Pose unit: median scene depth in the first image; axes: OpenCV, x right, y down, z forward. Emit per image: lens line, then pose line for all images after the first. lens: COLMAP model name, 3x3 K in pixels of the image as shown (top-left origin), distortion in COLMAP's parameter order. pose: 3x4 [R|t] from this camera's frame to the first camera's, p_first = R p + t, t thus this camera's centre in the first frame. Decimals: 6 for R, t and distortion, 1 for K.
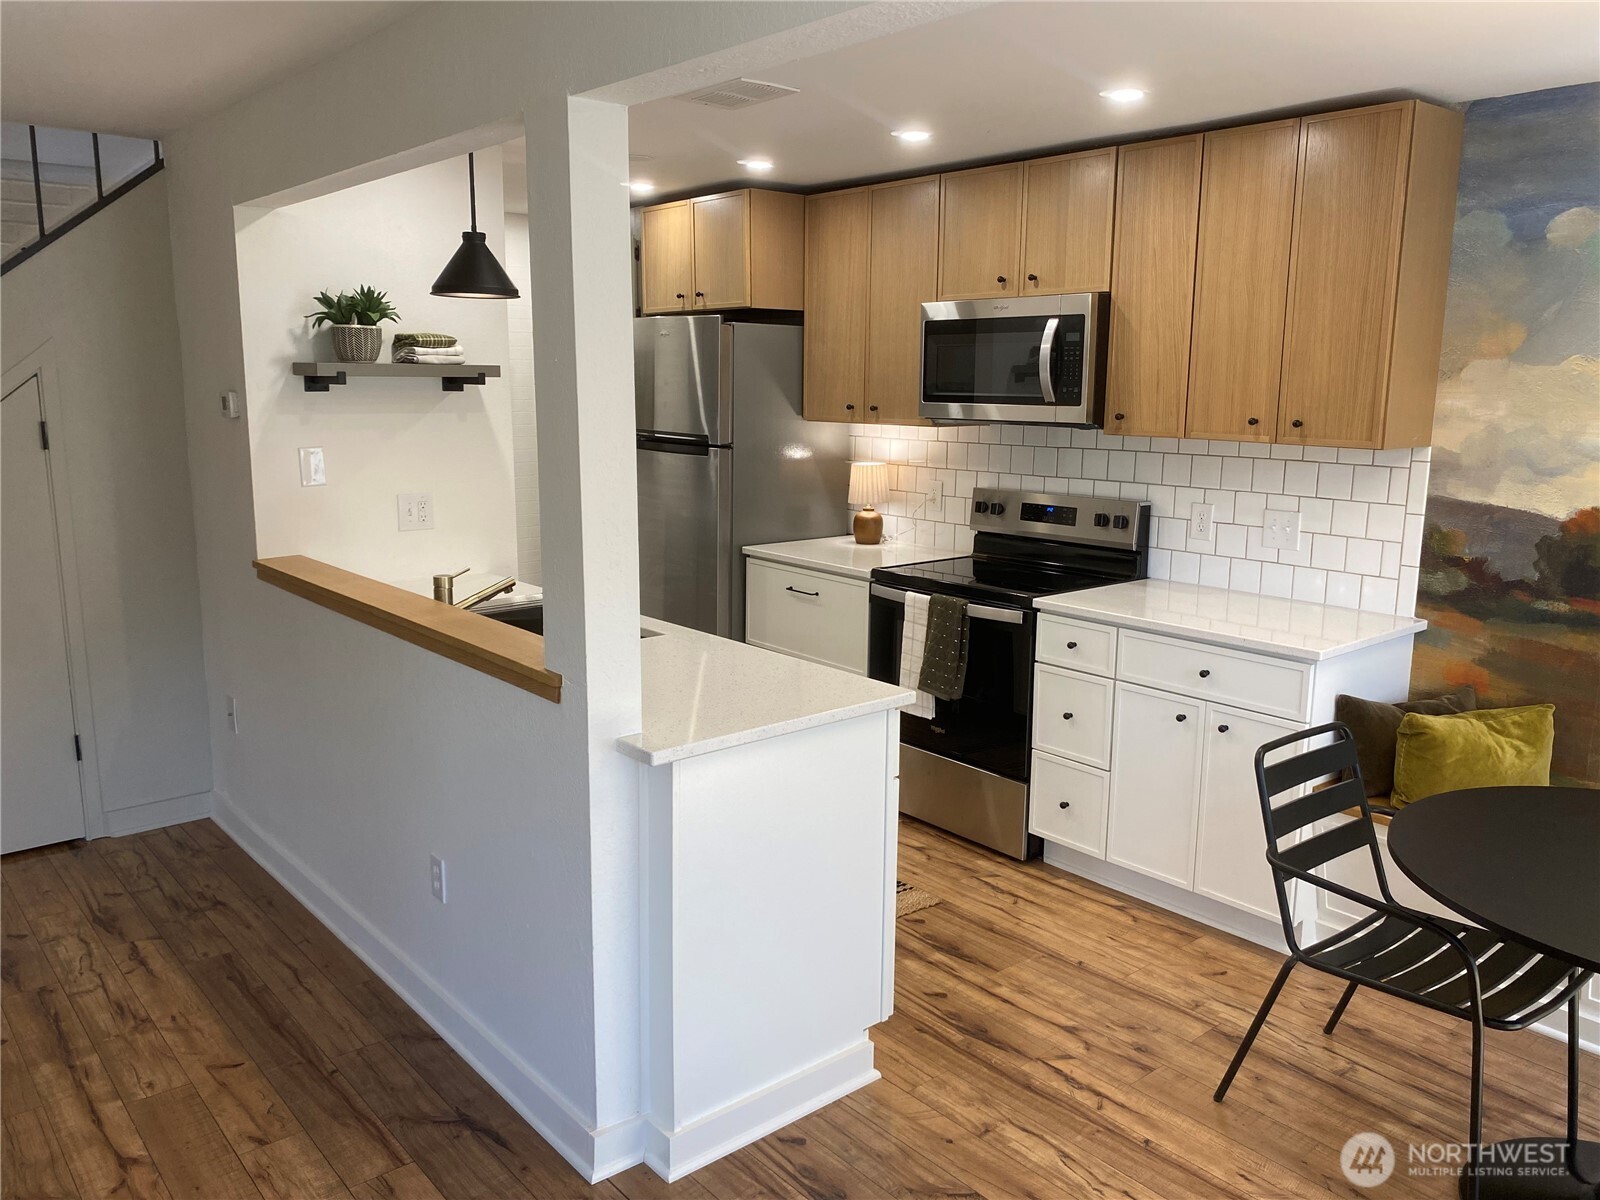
lens RADIAL K [[1220.9, 0, 796.2], [0, 1220.9, 598.2], [0, 0, 1]] dist [0.010950, -0.011494]
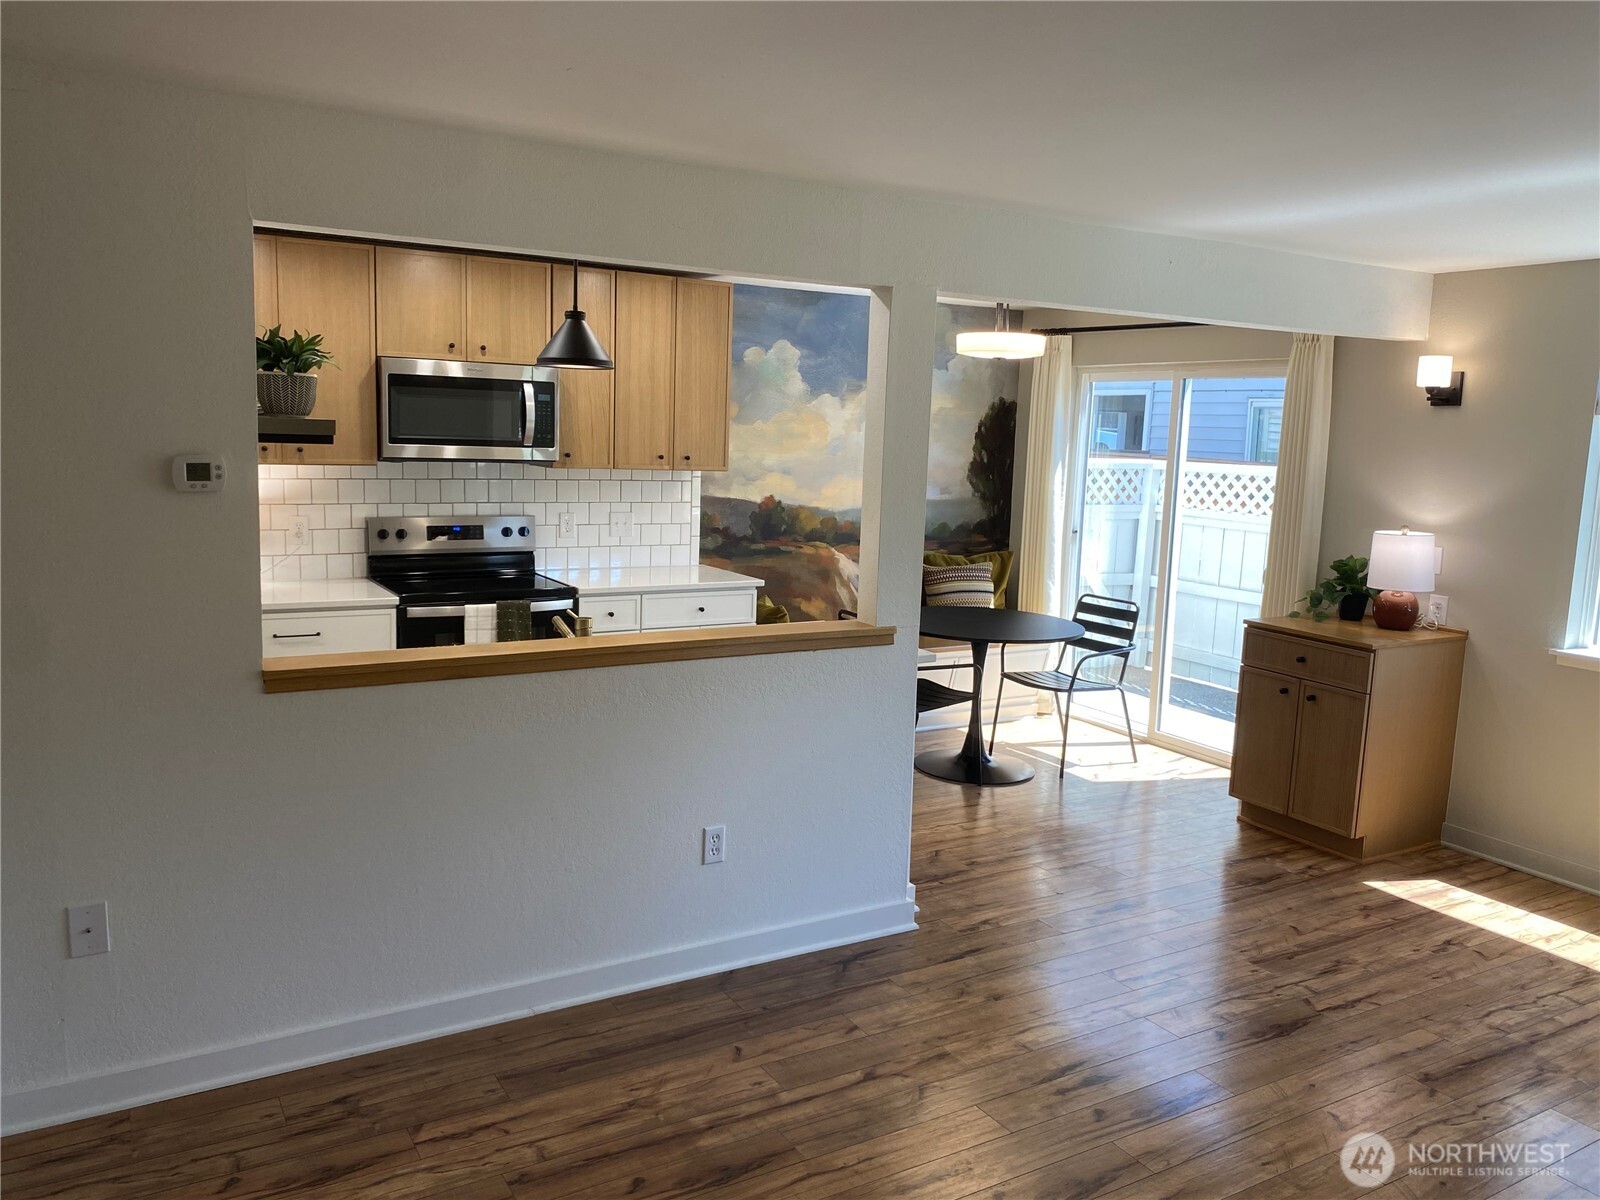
lens RADIAL K [[1224.3, 0, 798.1], [0, 1224.3, 590.9], [0, 0, 1]] dist [0.023029, -0.028562]
pose [[0.159972, -0.135461, 0.977783, -1.169164], [0.145724, 0.982927, 0.112332, -0.121165], [-0.976306, 0.124516, 0.176980, 0.537083]]
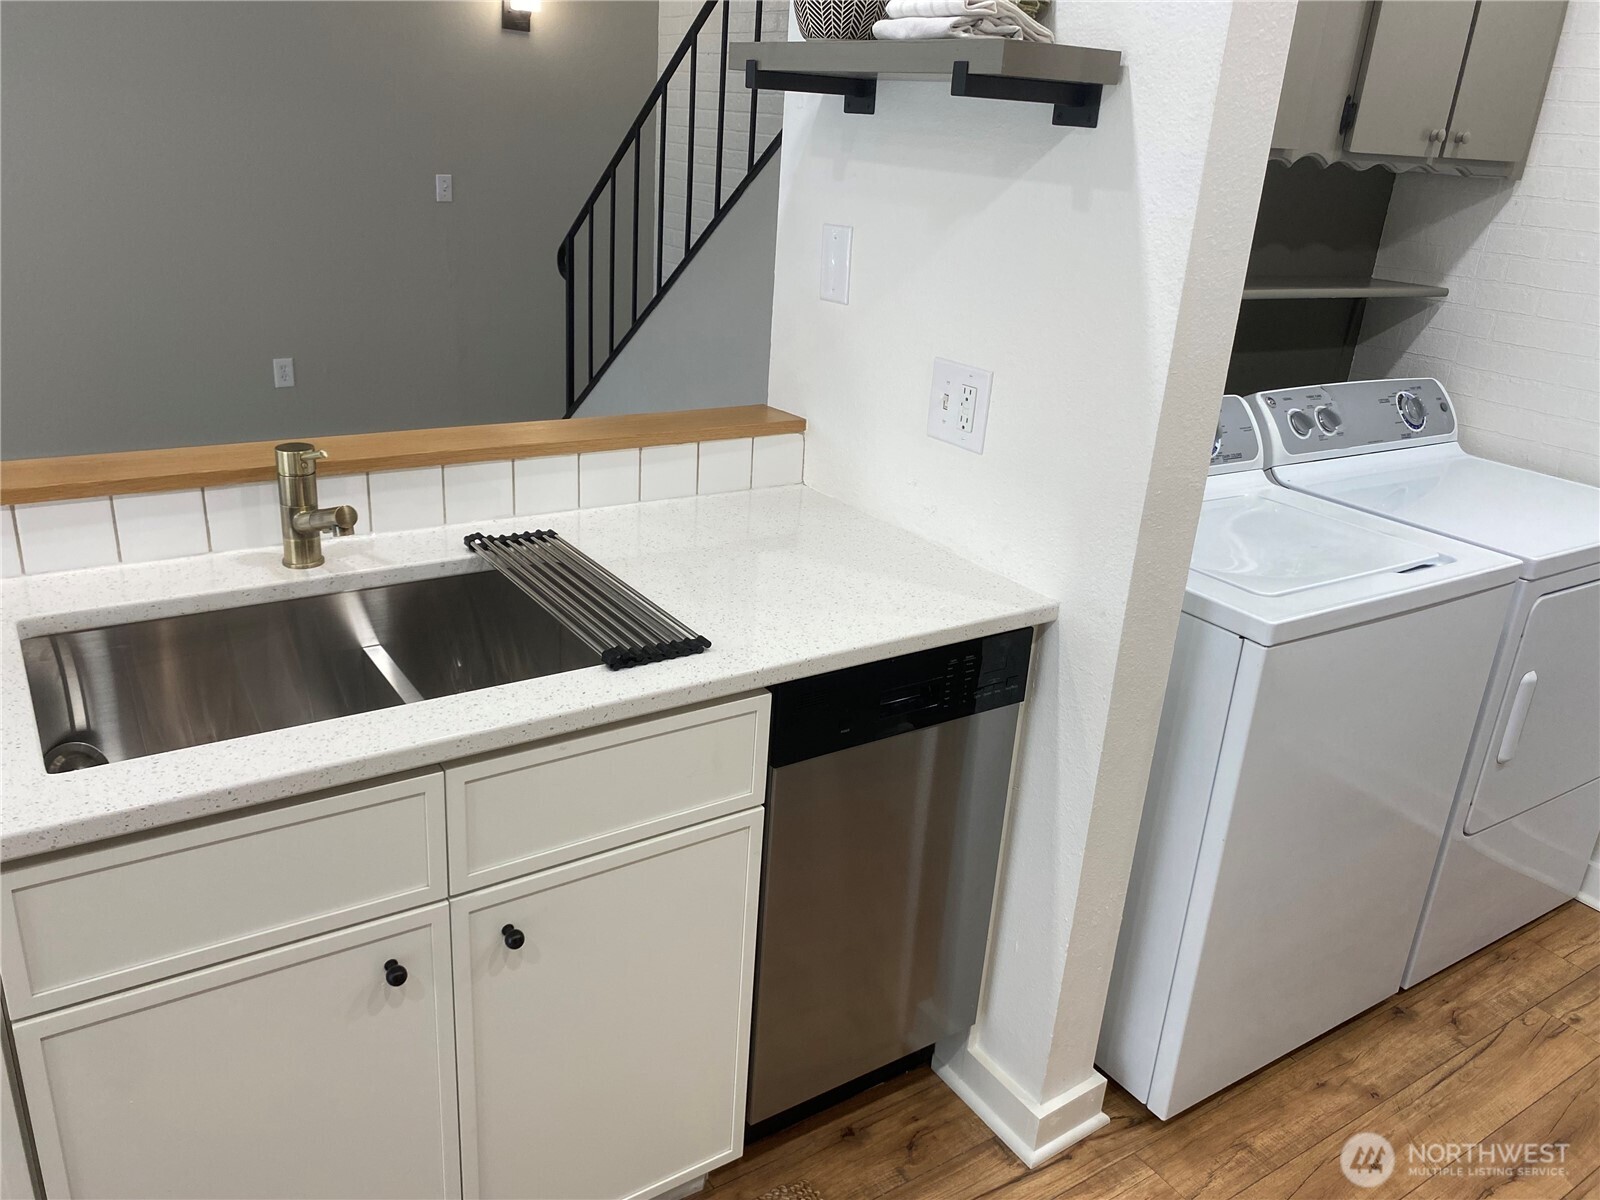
lens RADIAL K [[1240.2, 0, 822.5], [0, 1240.2, 599.7], [0, 0, 1]] dist [0.002785, 0.002634]
pose [[-0.107032, 0.350676, -0.930361, 0.154132], [-0.251122, 0.895862, 0.366563, -0.177032], [0.962020, 0.272868, -0.007824, 1.077808]]
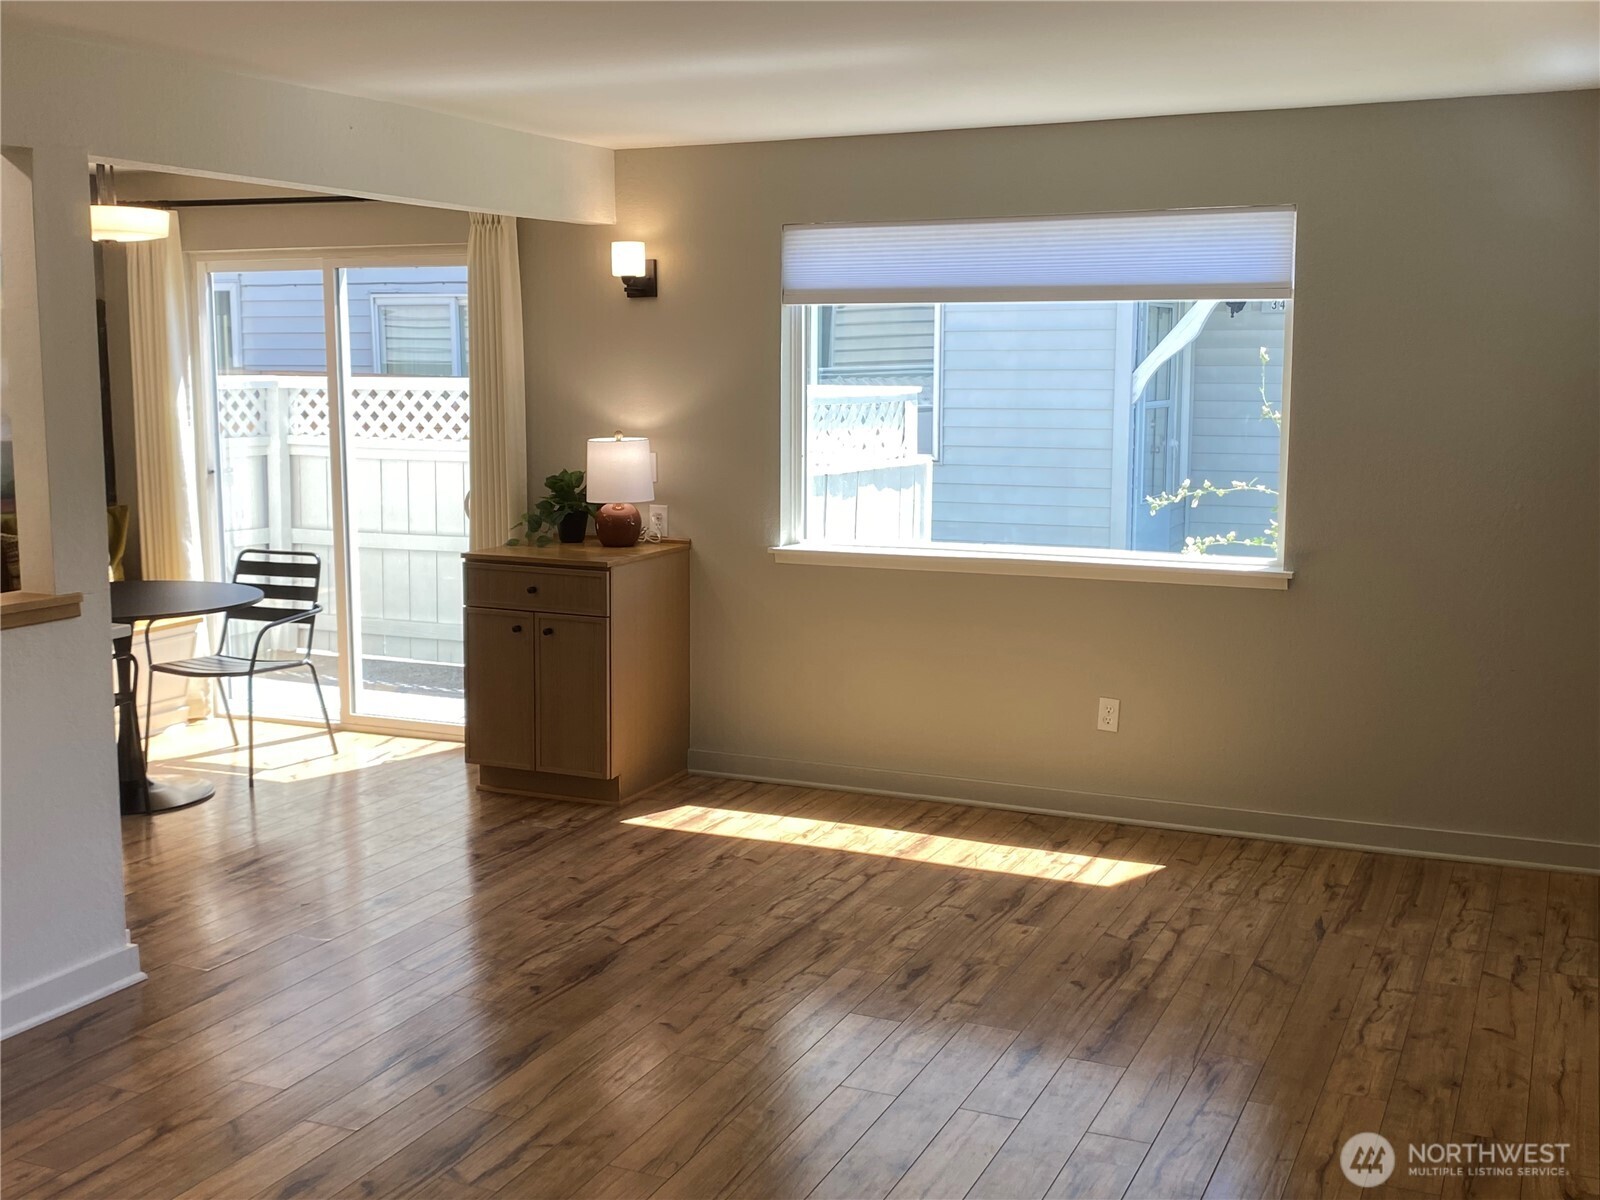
lens RADIAL K [[1730.4, 0, 795.5], [0, 1730.4, 600.2], [0, 0, 1]] dist [0.098442, -0.214035]
pose [[-0.438432, -0.133217, 0.888837, -1.364661], [0.158744, 0.961928, 0.222475, -0.136326], [-0.884634, 0.238638, -0.400593, 0.690969]]
